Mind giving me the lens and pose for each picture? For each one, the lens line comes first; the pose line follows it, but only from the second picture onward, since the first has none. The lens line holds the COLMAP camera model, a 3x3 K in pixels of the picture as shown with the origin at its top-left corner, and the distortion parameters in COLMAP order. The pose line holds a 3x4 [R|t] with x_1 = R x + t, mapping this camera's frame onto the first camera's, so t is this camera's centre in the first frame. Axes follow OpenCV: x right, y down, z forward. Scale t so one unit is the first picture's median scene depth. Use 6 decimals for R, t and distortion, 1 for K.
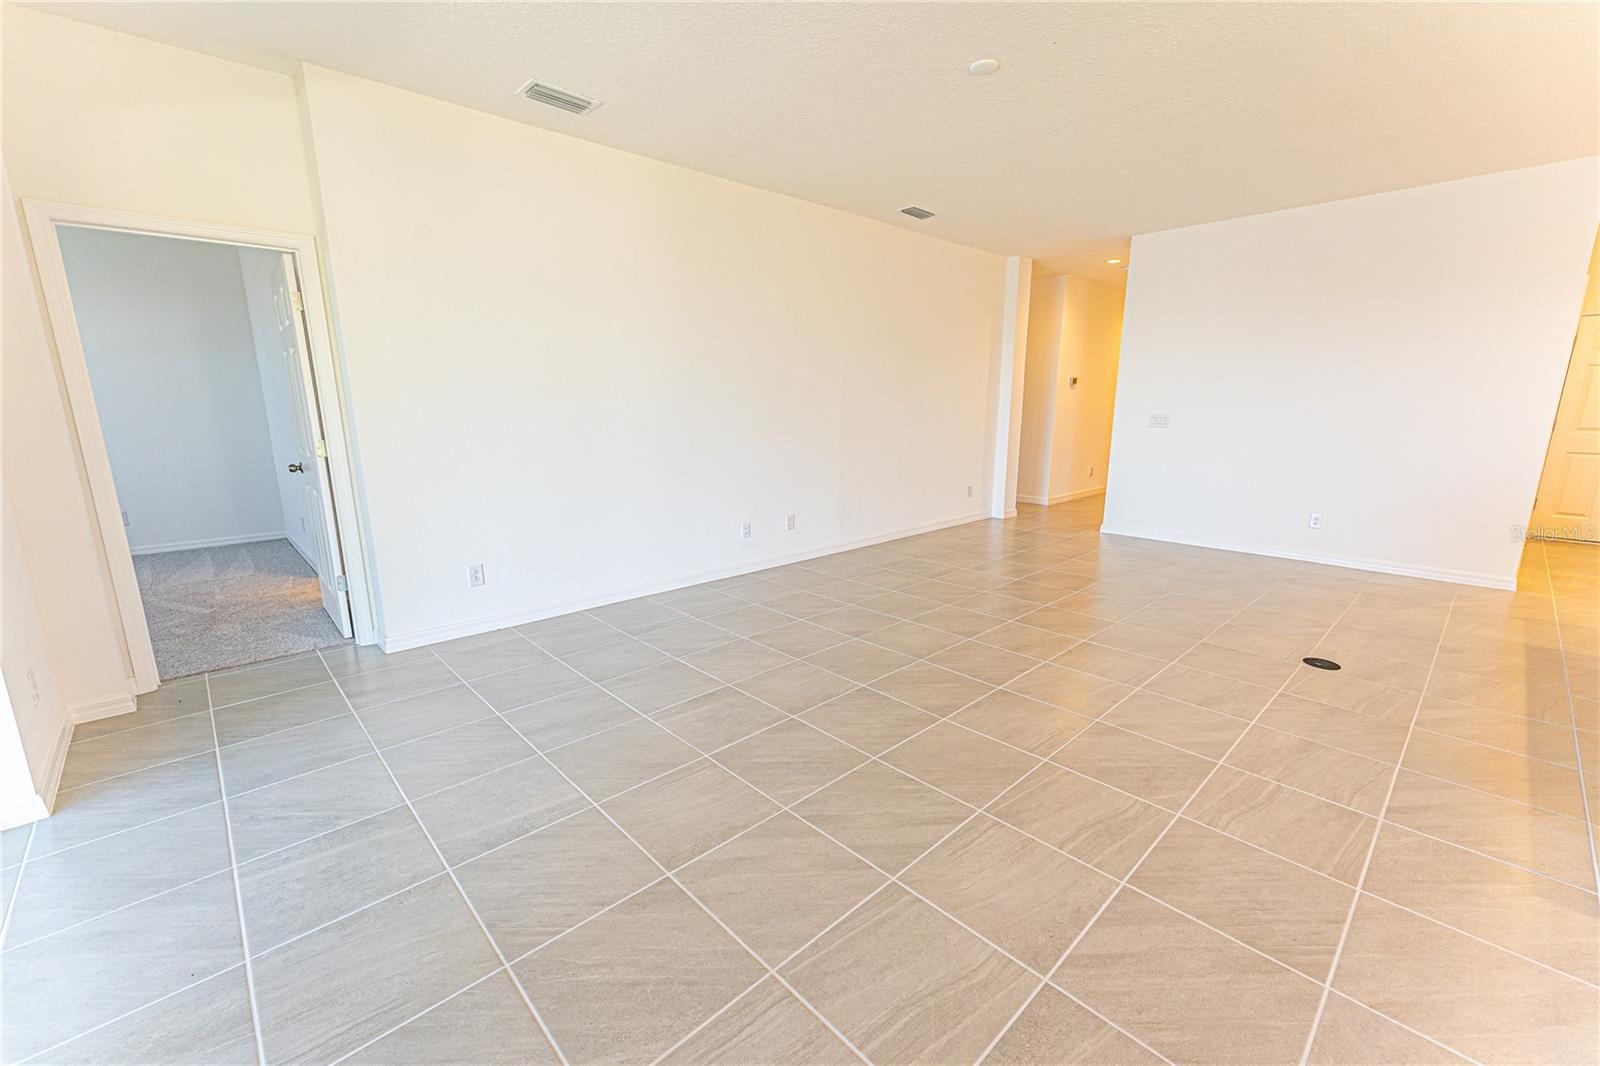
lens RADIAL K [[656.7, 0, 796.9], [0, 656.7, 545.0], [0, 0, 1]] dist [0.000203, -0.000069]
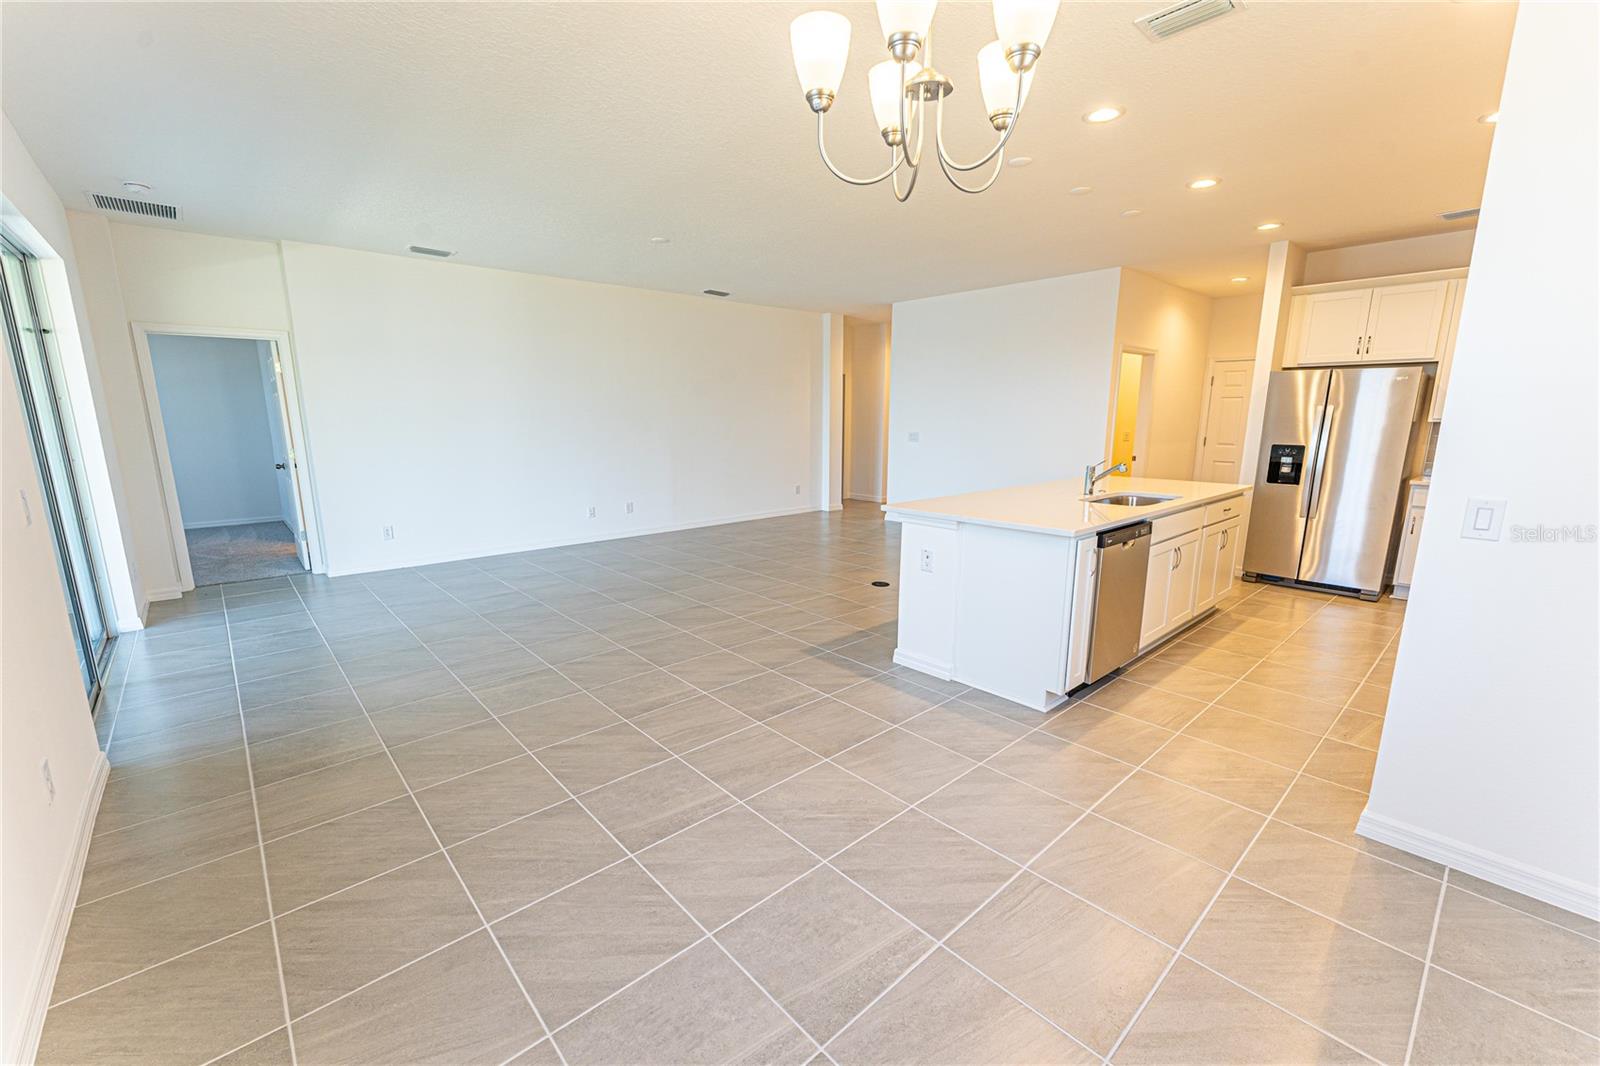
lens RADIAL K [[654.7, 0, 794.9], [0, 654.7, 543.0], [0, 0, 1]] dist [-0.000645, -0.000179]
pose [[0.999789, 0.005198, -0.019885, 0.516293], [-0.005615, 0.999764, -0.020998, 0.094813], [0.019771, 0.021105, 0.999582, -0.555932]]
